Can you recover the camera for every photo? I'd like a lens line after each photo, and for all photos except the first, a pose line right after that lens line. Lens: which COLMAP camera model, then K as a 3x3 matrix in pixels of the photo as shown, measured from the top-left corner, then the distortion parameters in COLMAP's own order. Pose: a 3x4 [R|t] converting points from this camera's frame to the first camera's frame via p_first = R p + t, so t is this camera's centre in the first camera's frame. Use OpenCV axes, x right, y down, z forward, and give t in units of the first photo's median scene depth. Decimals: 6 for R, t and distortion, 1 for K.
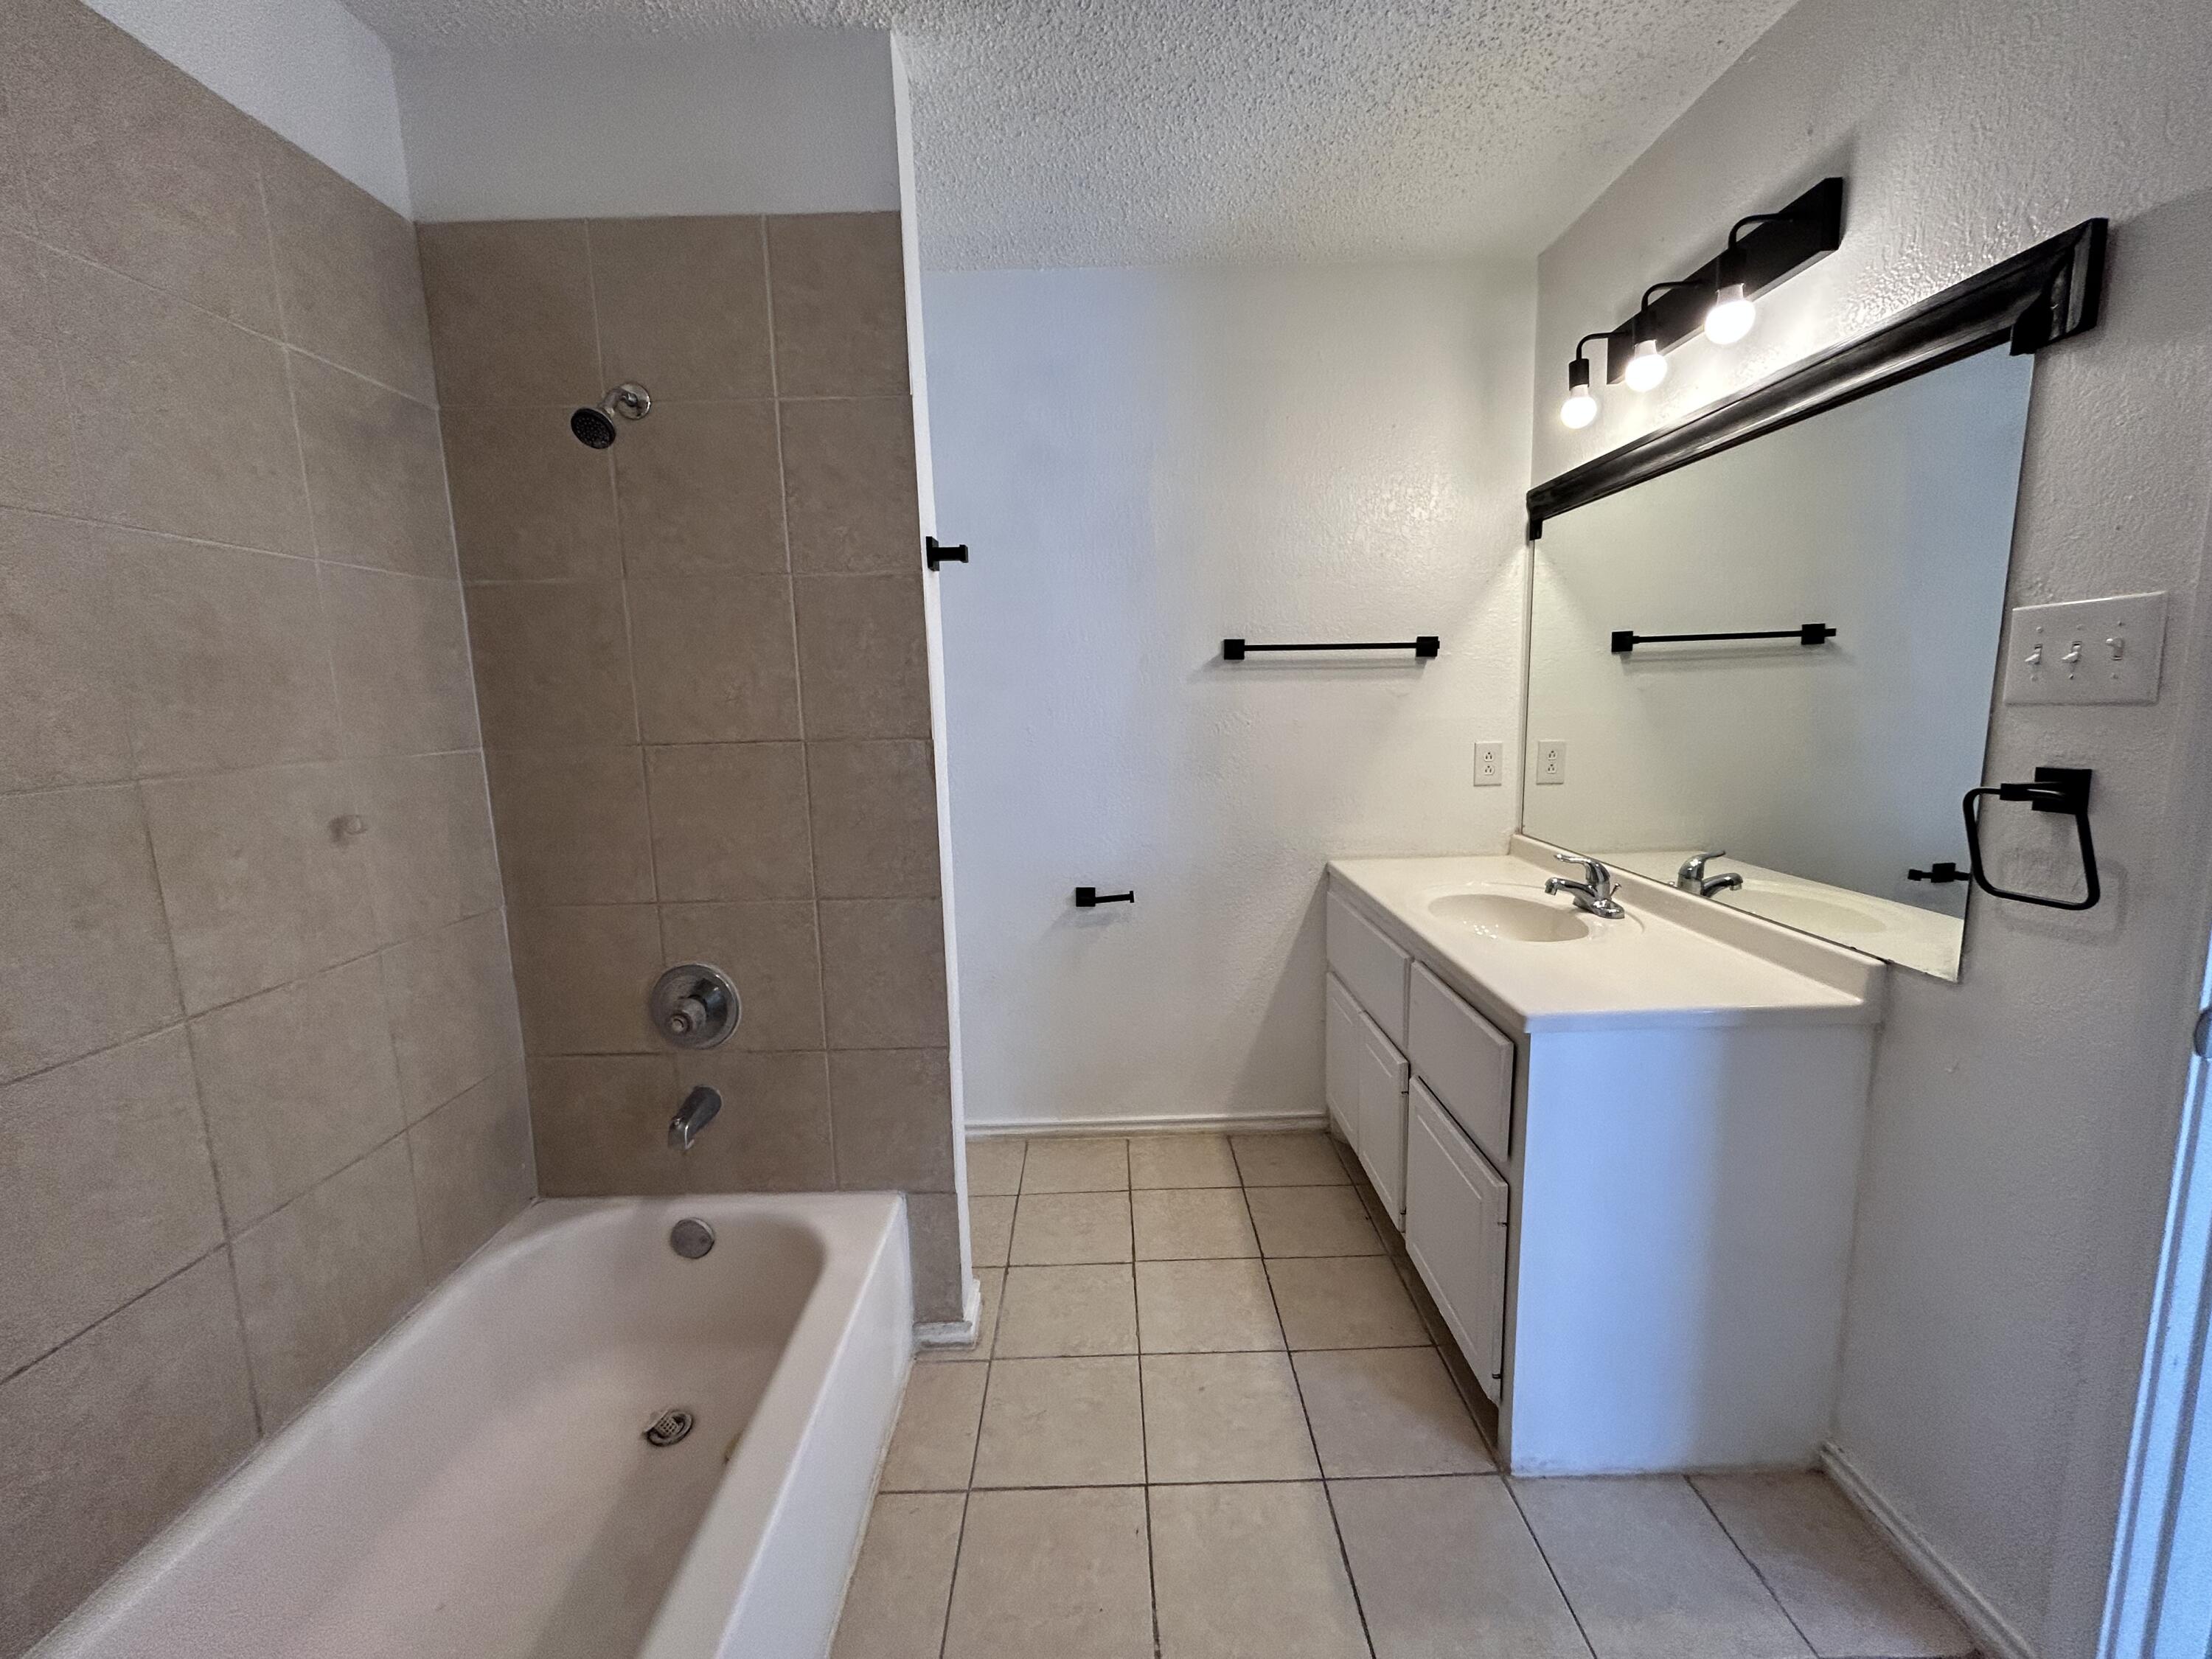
lens RADIAL K [[895.8, 0, 1098.7], [0, 895.8, 824.9], [0, 0, 1]] dist [-0.005992, 0.003019]
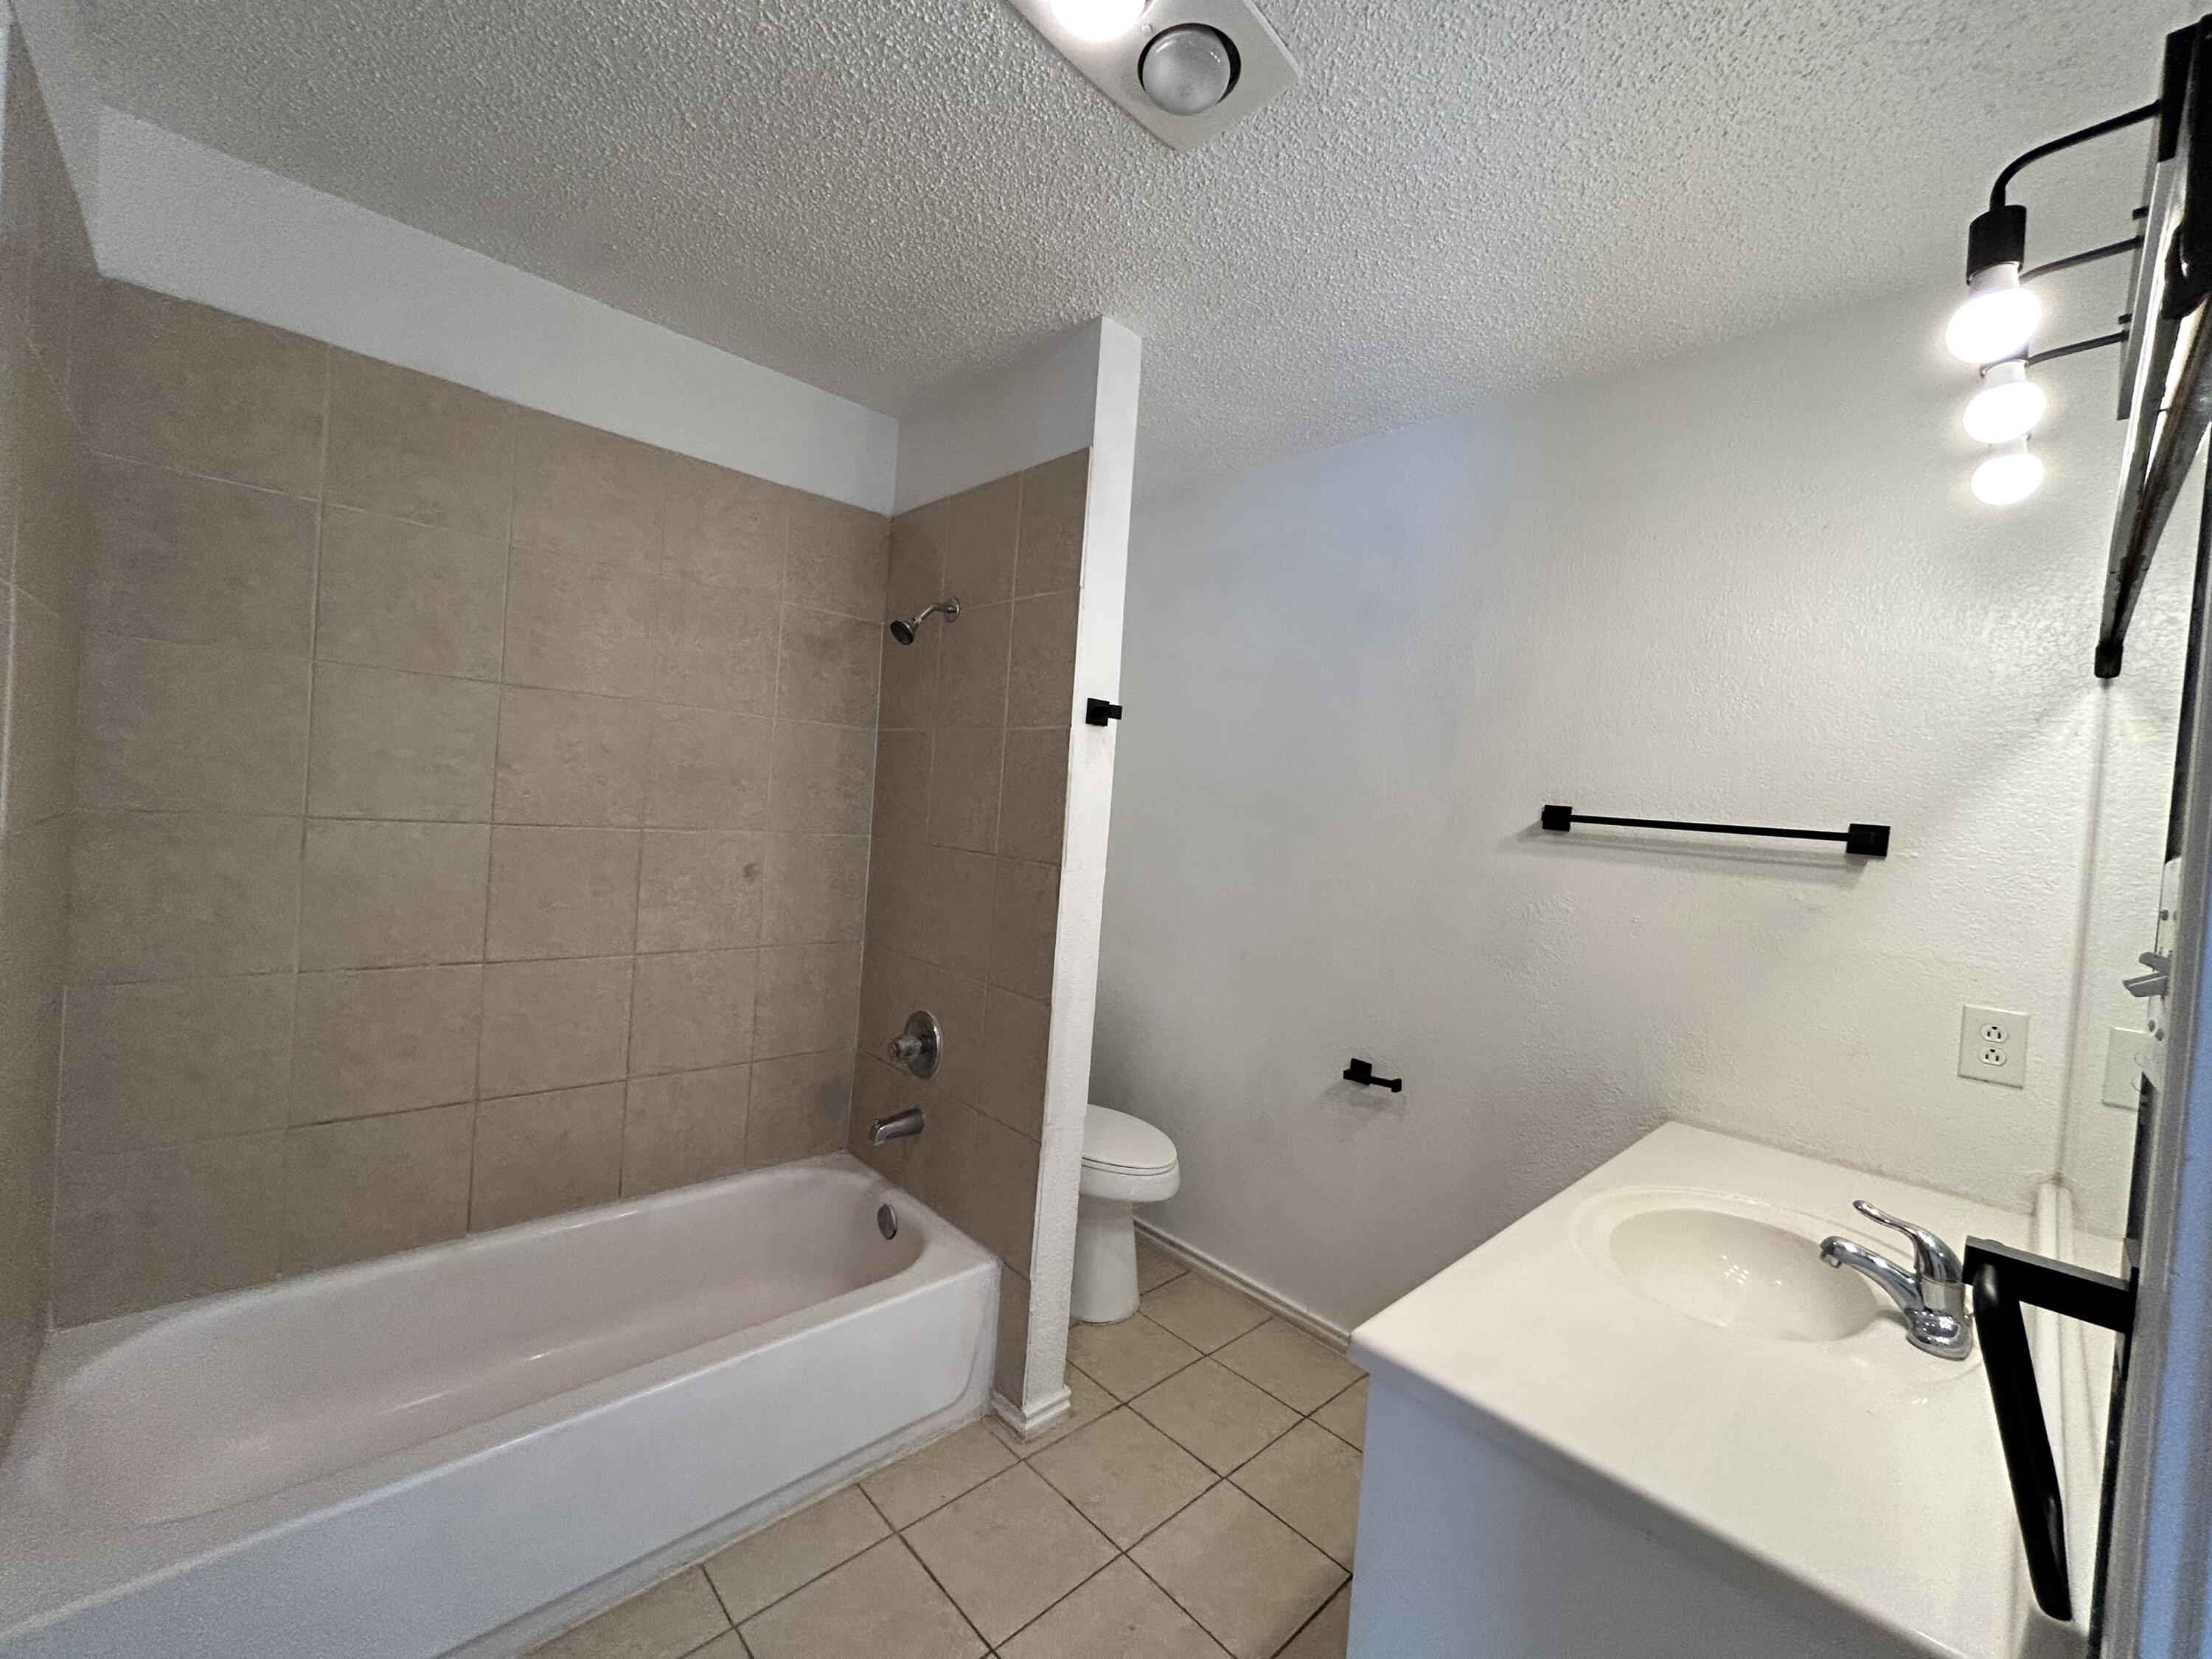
lens RADIAL K [[895.8, 0, 1095.7], [0, 895.8, 820.5], [0, 0, 1]] dist [-0.005992, 0.003019]
pose [[0.680383, 0.091491, -0.727124, 0.671041], [-0.196911, 0.978514, -0.061131, -0.091953], [0.705907, 0.184771, 0.683779, 0.224042]]
